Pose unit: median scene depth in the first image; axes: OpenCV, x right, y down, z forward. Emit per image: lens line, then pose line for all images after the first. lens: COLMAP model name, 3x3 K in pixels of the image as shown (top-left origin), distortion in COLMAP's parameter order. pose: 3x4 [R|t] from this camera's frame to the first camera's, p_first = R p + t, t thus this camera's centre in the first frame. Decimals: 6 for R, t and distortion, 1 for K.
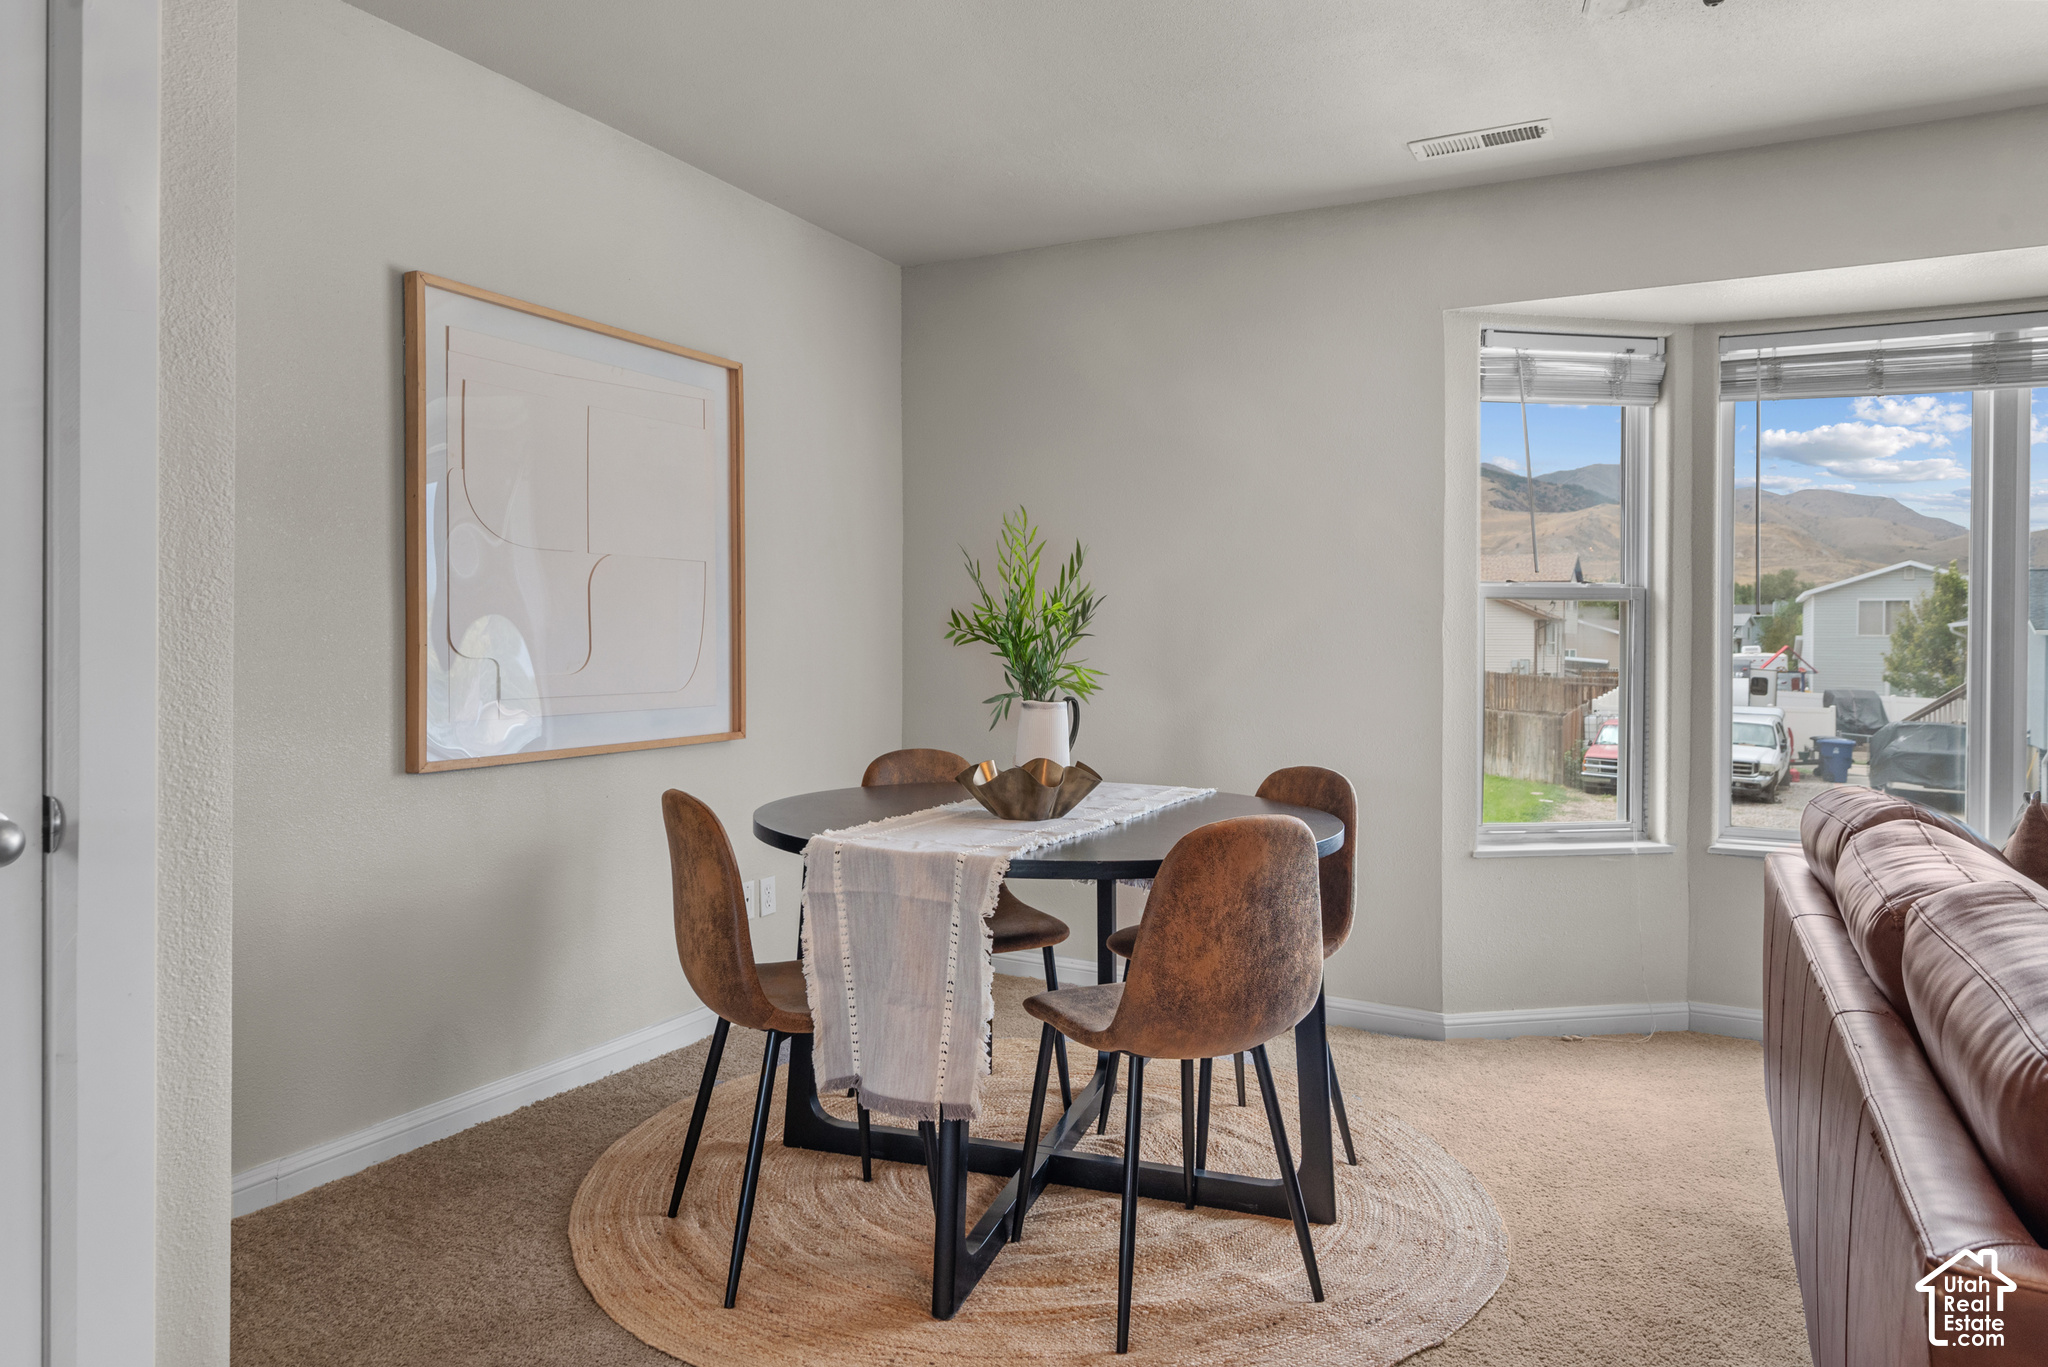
lens RADIAL K [[1293.1, 0, 1024.0], [0, 1293.1, 683.5], [0, 0, 1]] dist [0.066262, 0.000769]
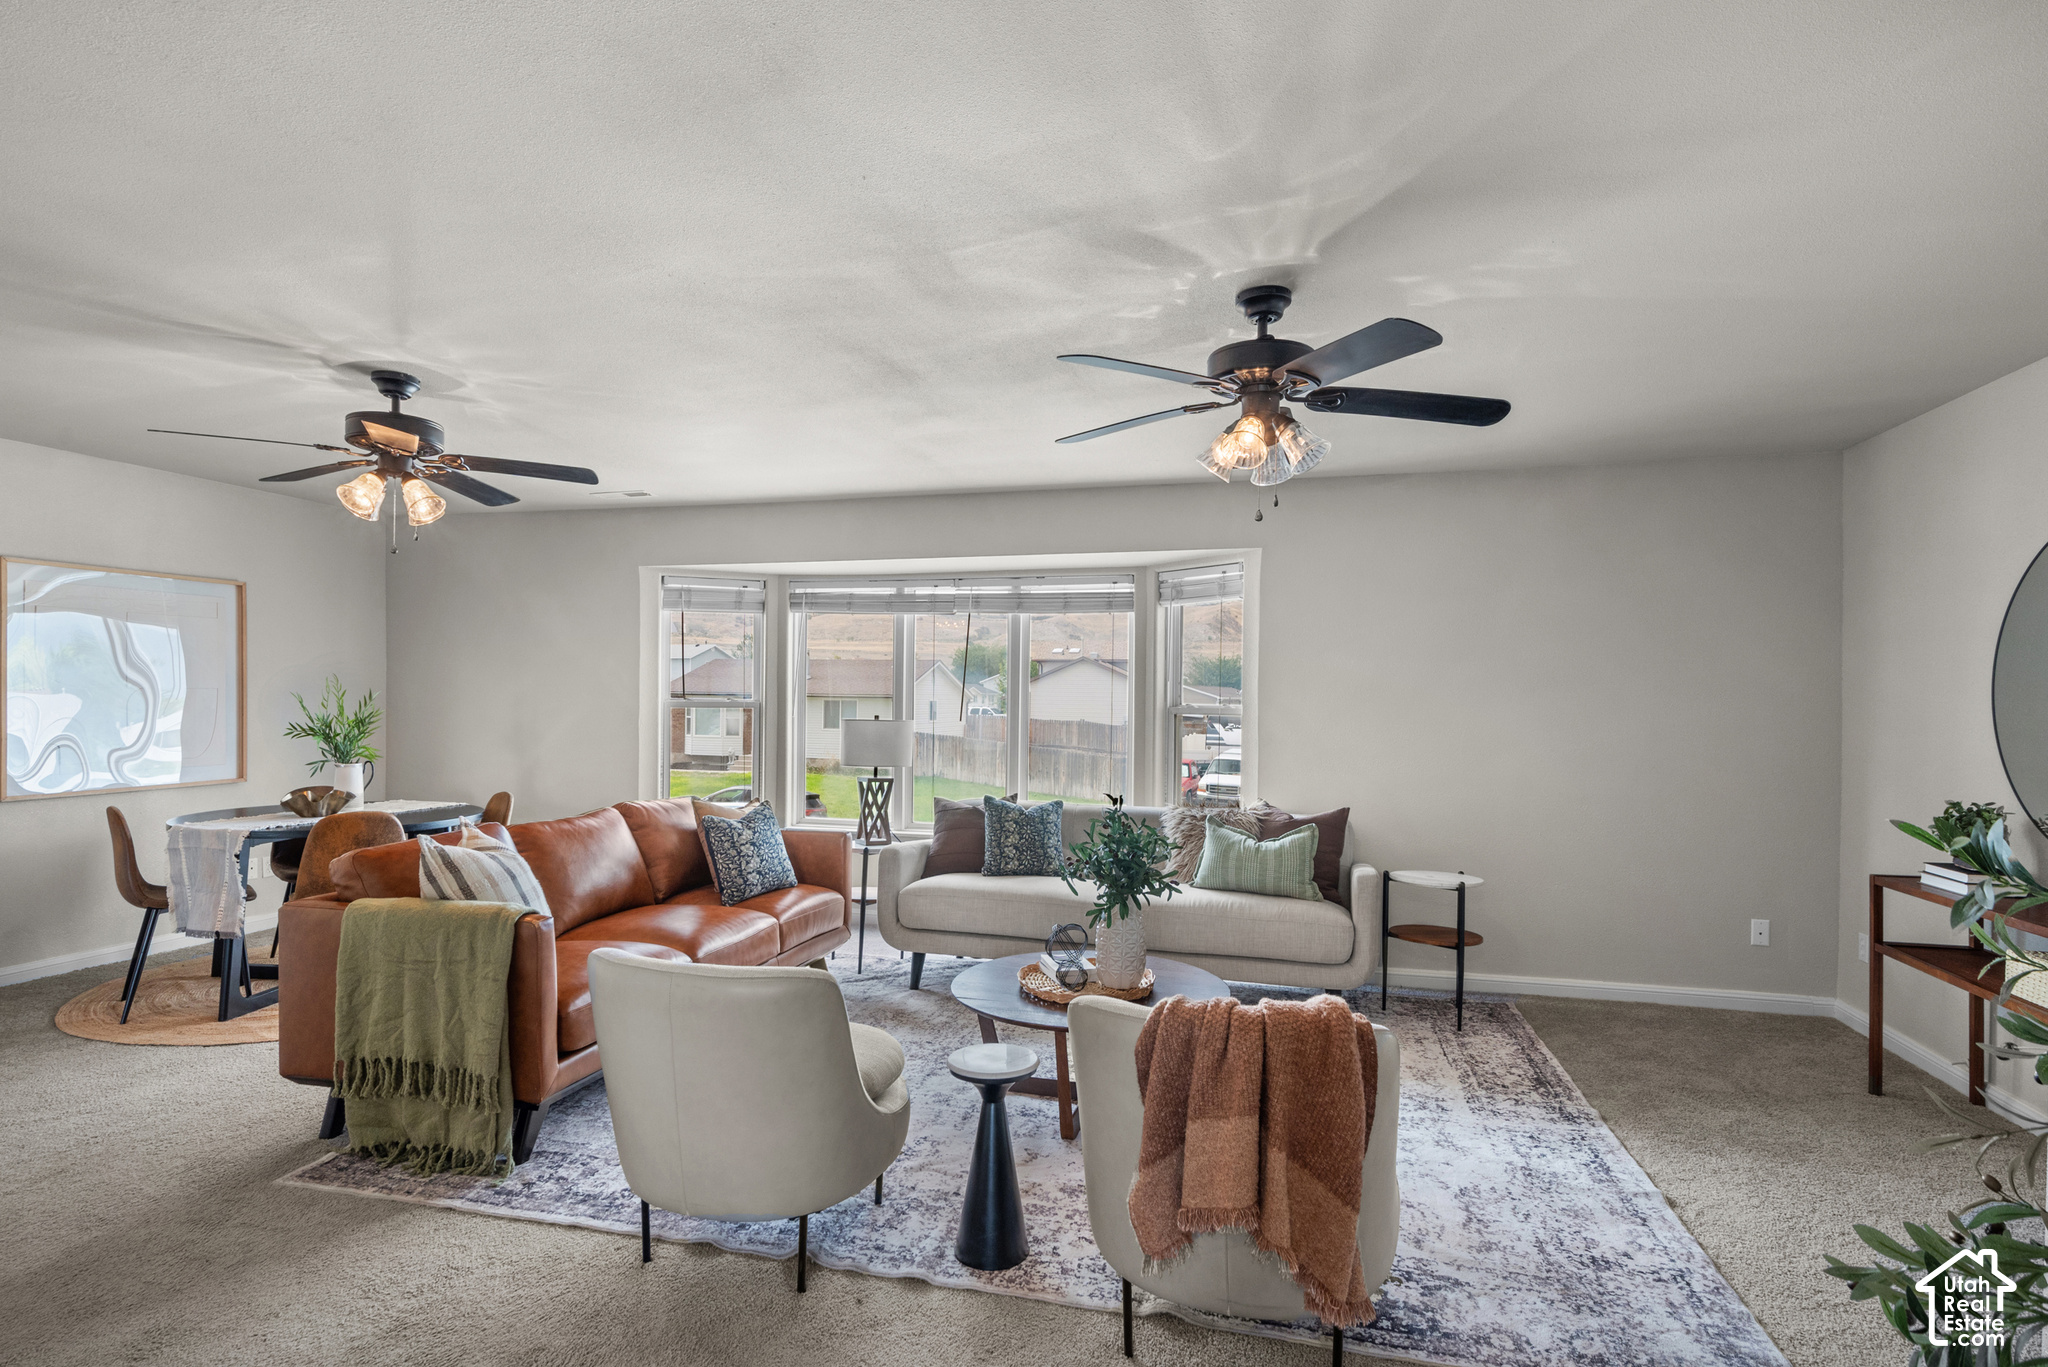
lens RADIAL K [[1020.0, 0, 1024.0], [0, 1020.0, 683.5], [0, 0, 1]] dist [-0.001185, -0.000336]
pose [[0.974285, 0.005033, 0.225265, 0.728101], [0.004469, 0.999122, -0.041652, -0.042963], [-0.225276, 0.041587, 0.973407, -0.914644]]
